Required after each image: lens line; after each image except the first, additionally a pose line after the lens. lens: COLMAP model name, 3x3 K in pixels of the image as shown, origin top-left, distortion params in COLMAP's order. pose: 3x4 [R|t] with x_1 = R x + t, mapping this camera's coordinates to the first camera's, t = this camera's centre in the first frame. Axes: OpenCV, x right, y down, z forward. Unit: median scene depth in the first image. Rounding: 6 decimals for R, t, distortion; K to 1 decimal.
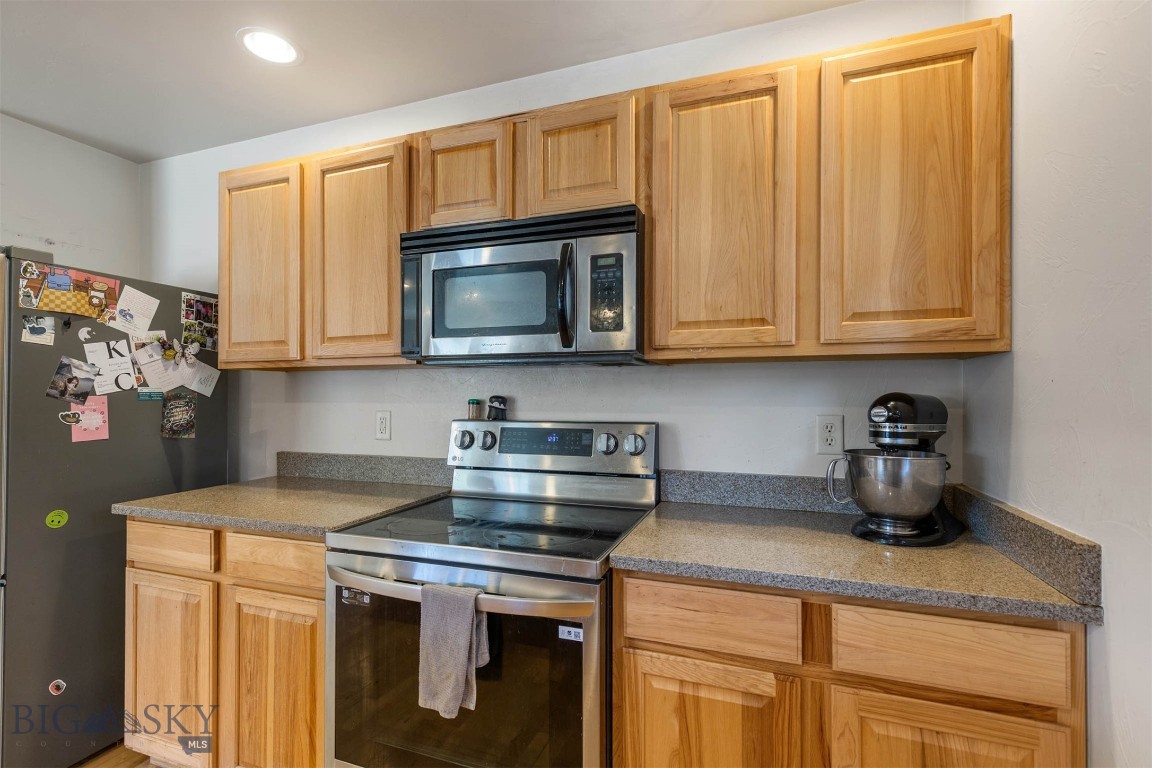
lens RADIAL K [[521.6, 0, 575.3], [0, 521.6, 388.9], [0, 0, 1]] dist [0.002607, -0.000034]
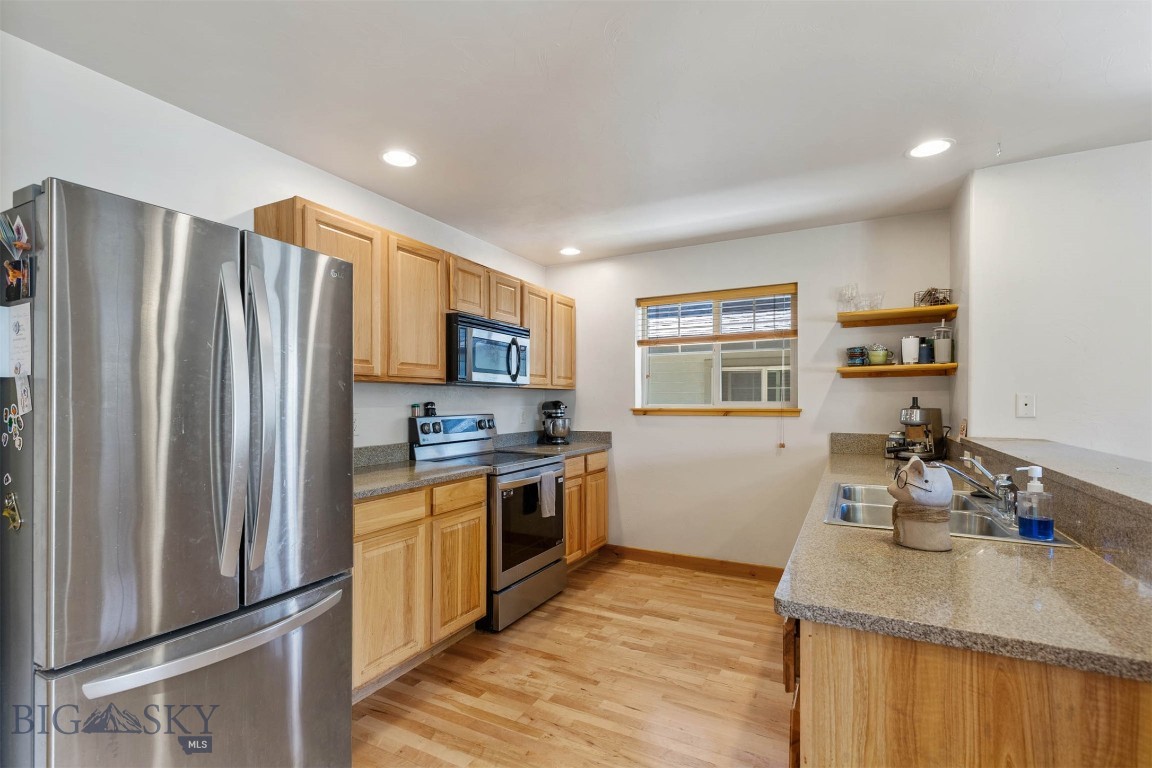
lens RADIAL K [[521.6, 0, 575.3], [0, 521.6, 401.8], [0, 0, 1]] dist [0.002607, -0.000034]
pose [[0.139650, 0.000140, 0.990201, -2.423841], [-0.006503, 0.999979, 0.000775, 0.011019], [-0.990180, -0.006547, 0.139648, 0.399657]]
